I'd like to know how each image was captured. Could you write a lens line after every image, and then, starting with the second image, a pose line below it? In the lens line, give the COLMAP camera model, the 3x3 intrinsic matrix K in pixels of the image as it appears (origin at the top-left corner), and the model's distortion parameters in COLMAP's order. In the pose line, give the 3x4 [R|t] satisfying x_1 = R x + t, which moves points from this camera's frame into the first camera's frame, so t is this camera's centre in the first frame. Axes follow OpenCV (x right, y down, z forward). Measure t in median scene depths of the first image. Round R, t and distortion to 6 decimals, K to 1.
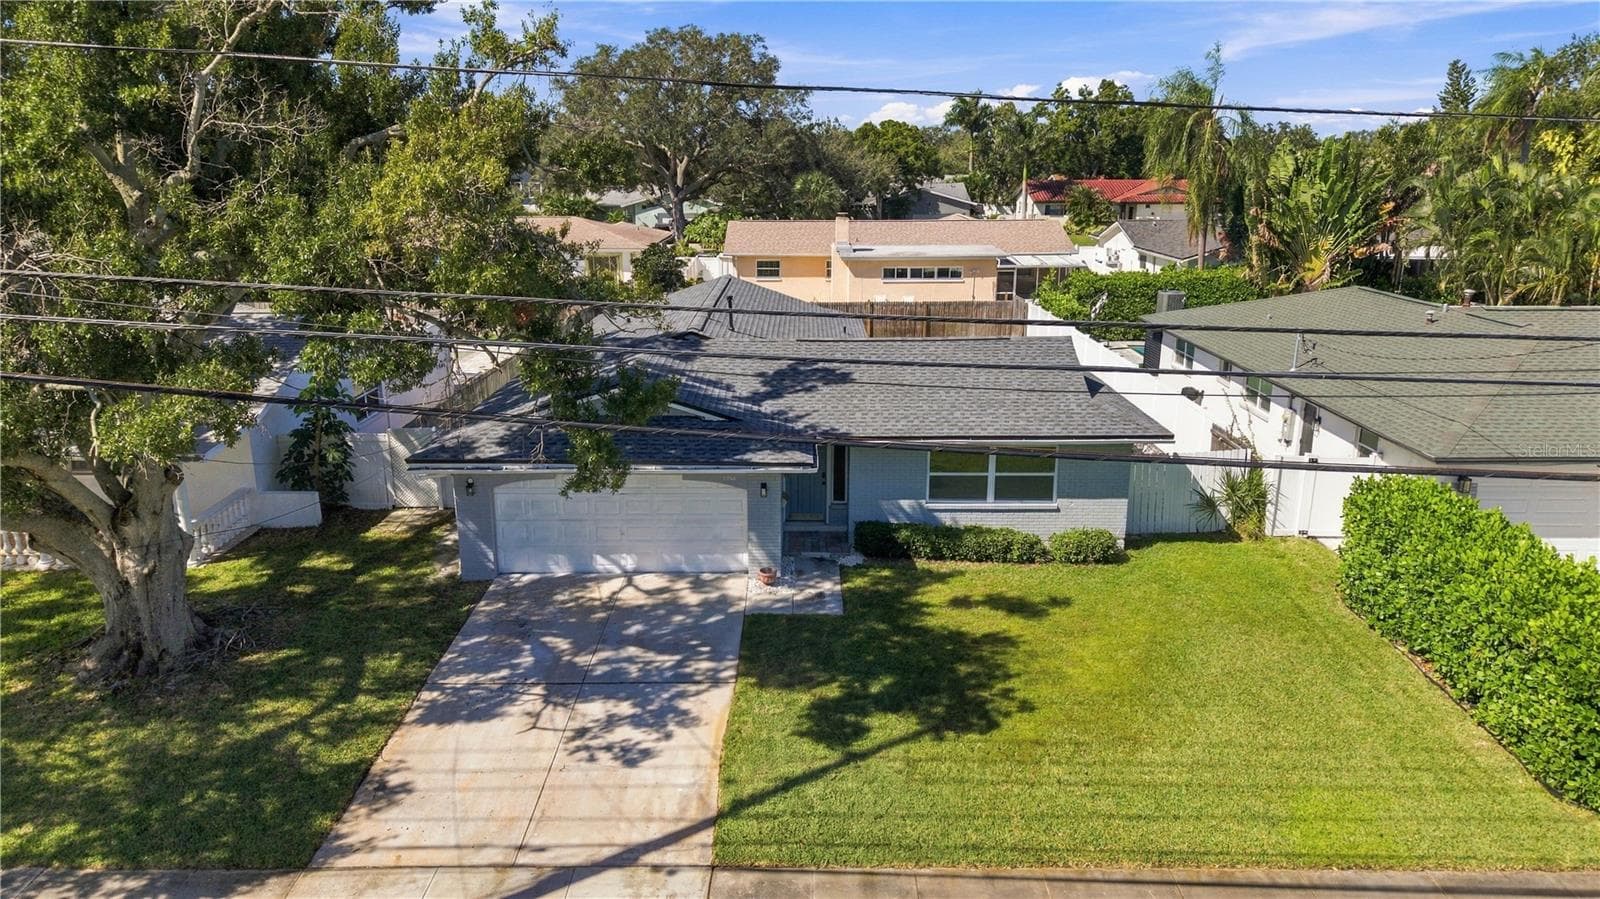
lens RADIAL K [[1073.0, 0, 794.5], [0, 1073.0, 451.1], [0, 0, 1]] dist [0.011469, -0.019248]
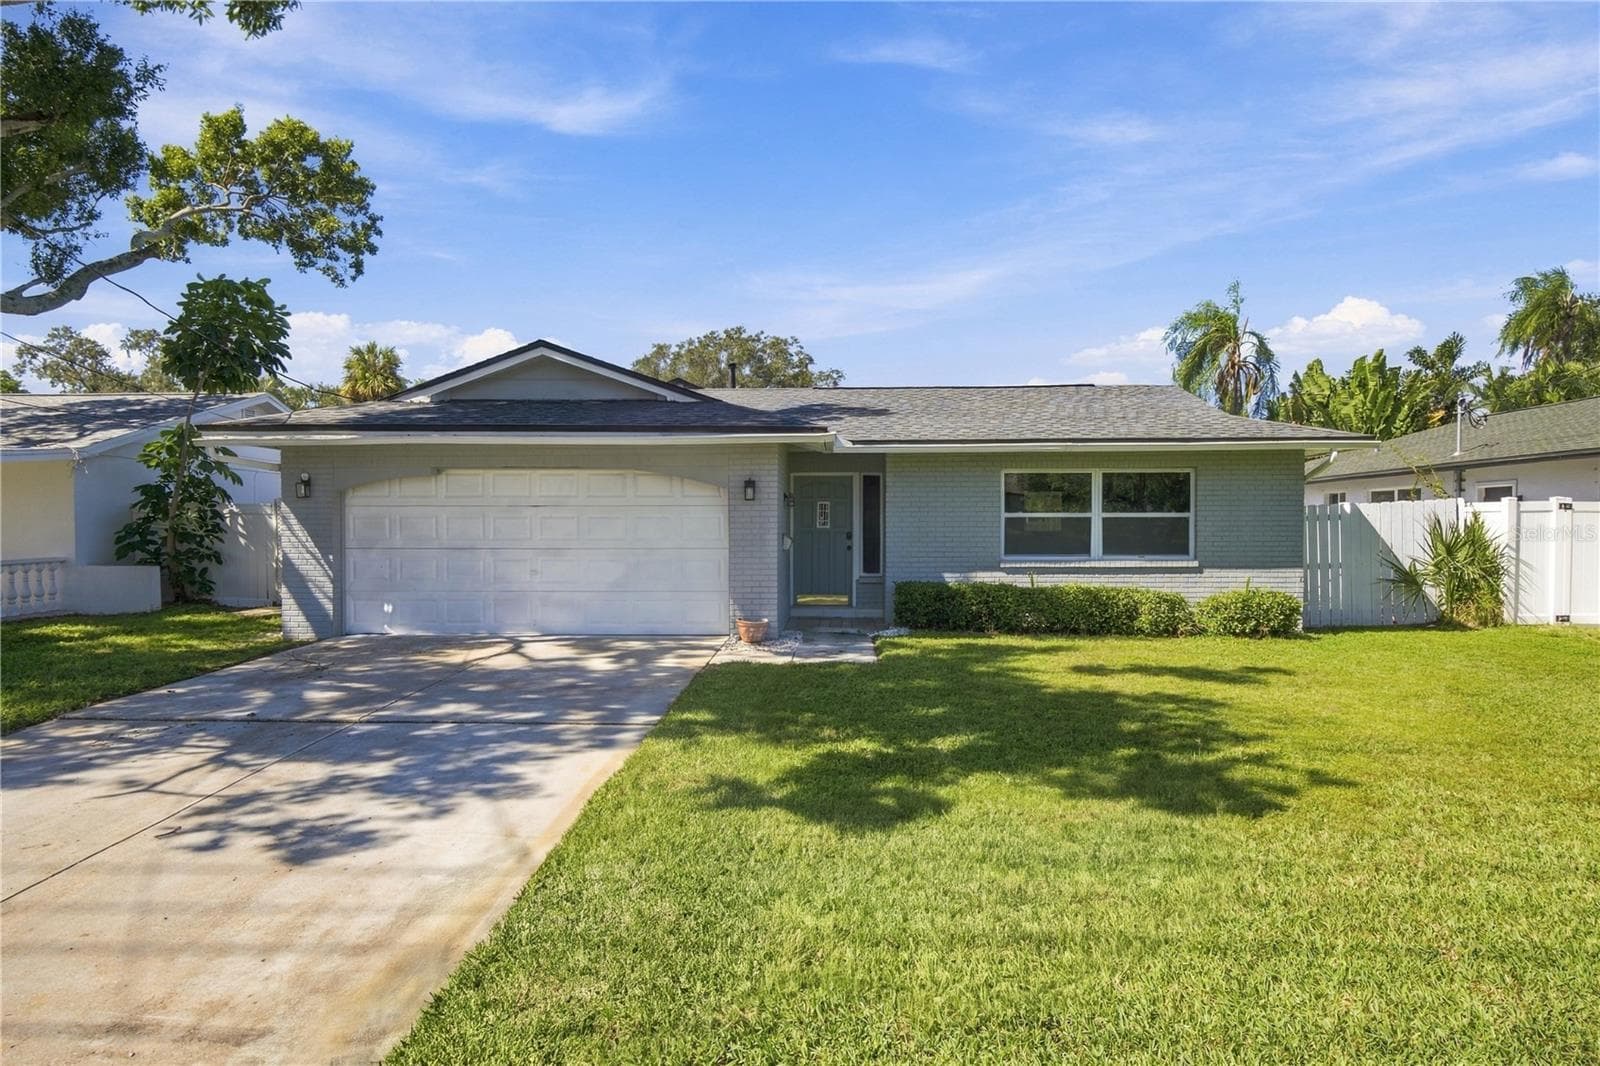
lens RADIAL K [[898.7, 0, 796.1], [0, 898.7, 552.0], [0, 0, 1]] dist [-0.005988, -0.000376]
pose [[0.999174, 0.000179, -0.040626, 0.017742], [-0.009970, 0.970487, -0.240946, 0.182026], [0.039383, 0.241152, 0.969688, 0.445996]]
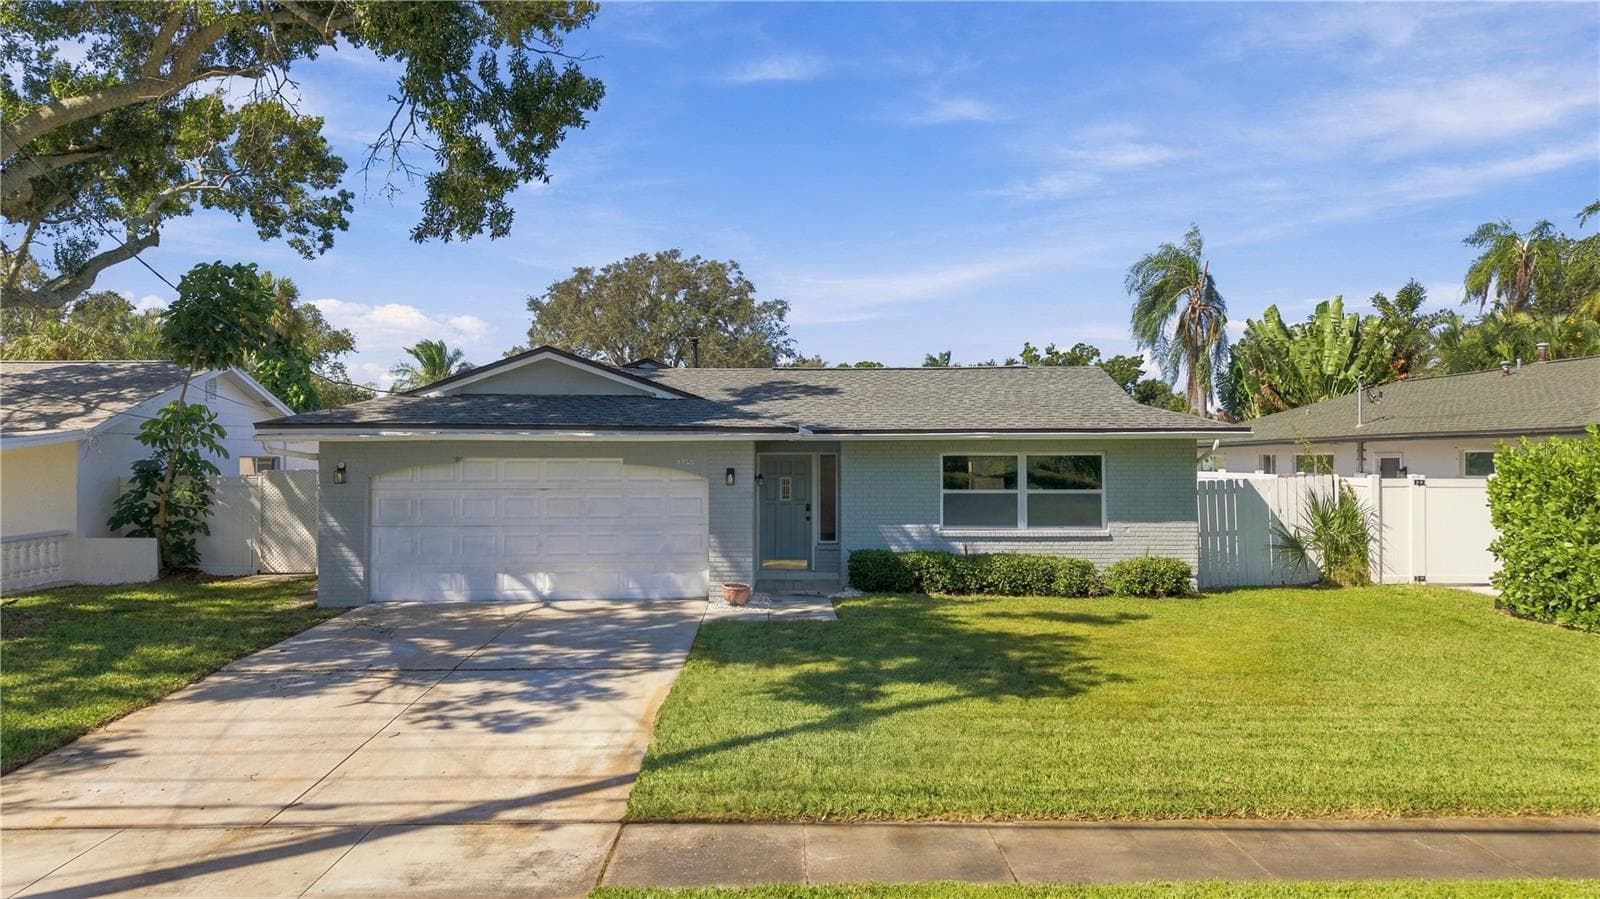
lens RADIAL K [[1073.0, 0, 795.0], [0, 1073.0, 445.0], [0, 0, 1]] dist [0.011469, -0.019248]
pose [[0.999728, -0.001443, 0.023268, -0.000403], [0.007987, 0.958873, -0.283722, 0.209318], [-0.021901, 0.283831, 0.958624, 0.239968]]
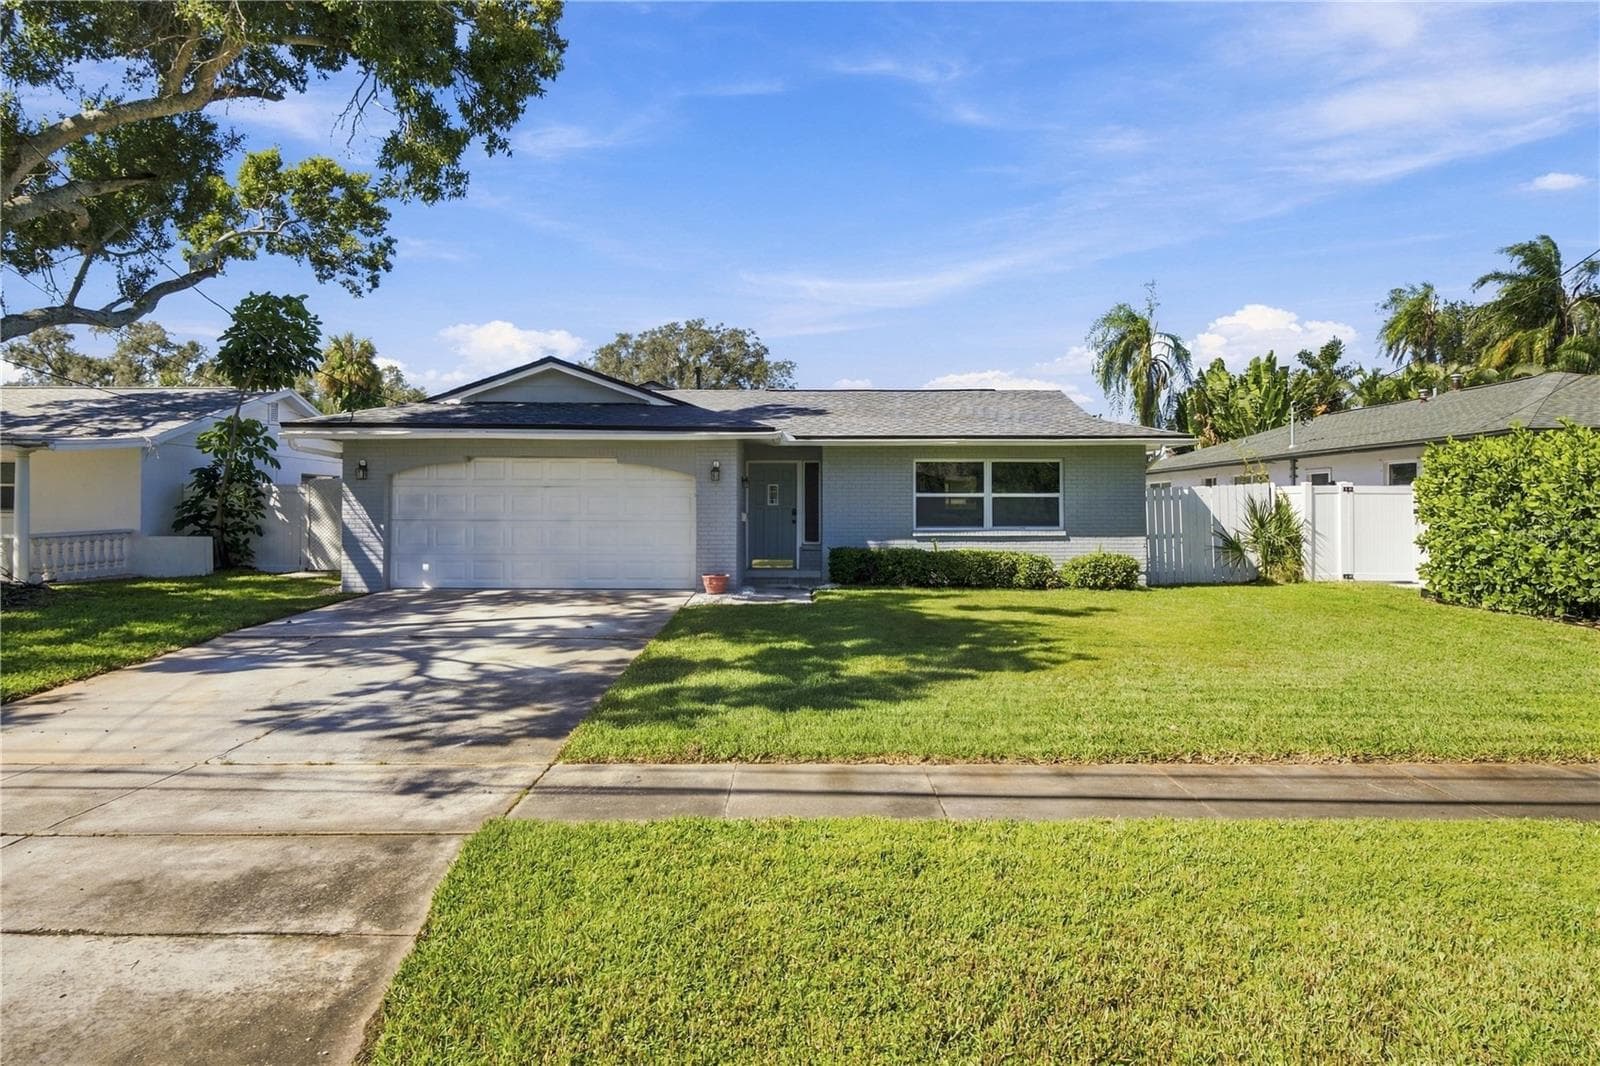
lens RADIAL K [[898.7, 0, 799.0], [0, 898.7, 502.0], [0, 0, 1]] dist [-0.005988, -0.000376]
pose [[0.999942, 0.000837, 0.010756, 0.025123], [0.002170, 0.960987, -0.276584, 0.225315], [-0.010568, 0.276592, 0.960929, 0.307358]]
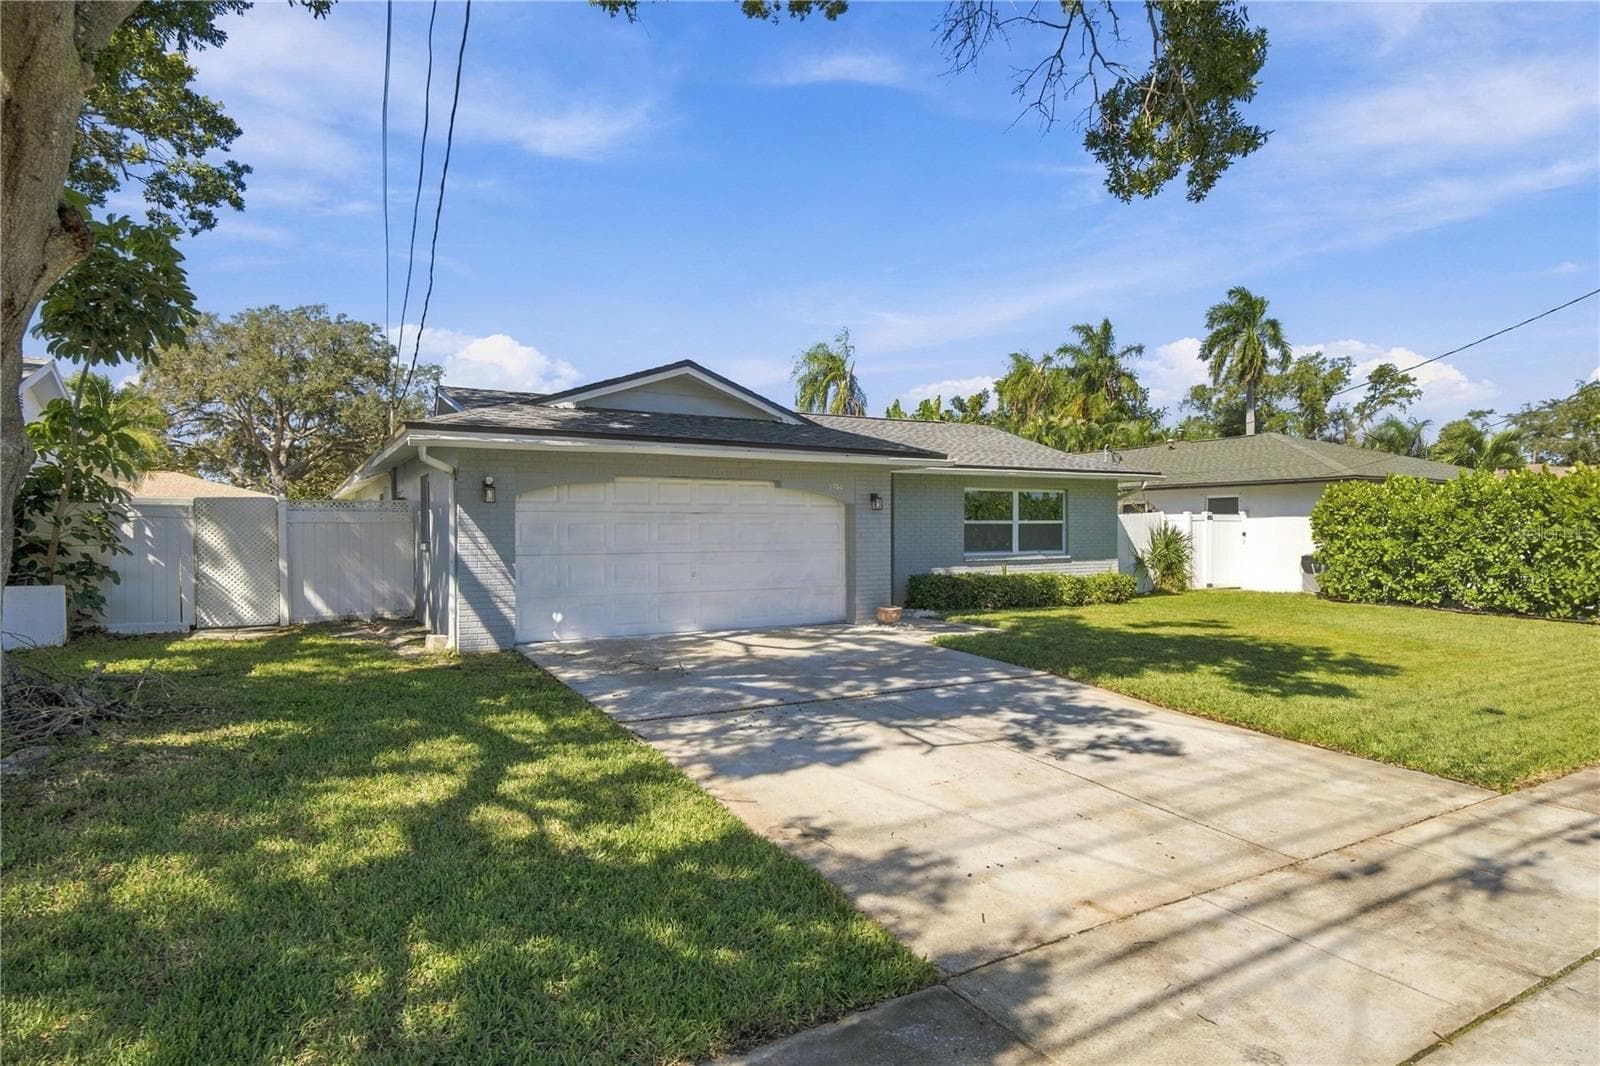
lens RADIAL K [[898.7, 0, 810.6], [0, 898.7, 524.3], [0, 0, 1]] dist [-0.005988, -0.000376]
pose [[0.857057, 0.000656, 0.515221, -0.372472], [0.141479, 0.961259, -0.236569, 0.183095], [-0.495416, 0.275646, 0.823761, 0.439655]]
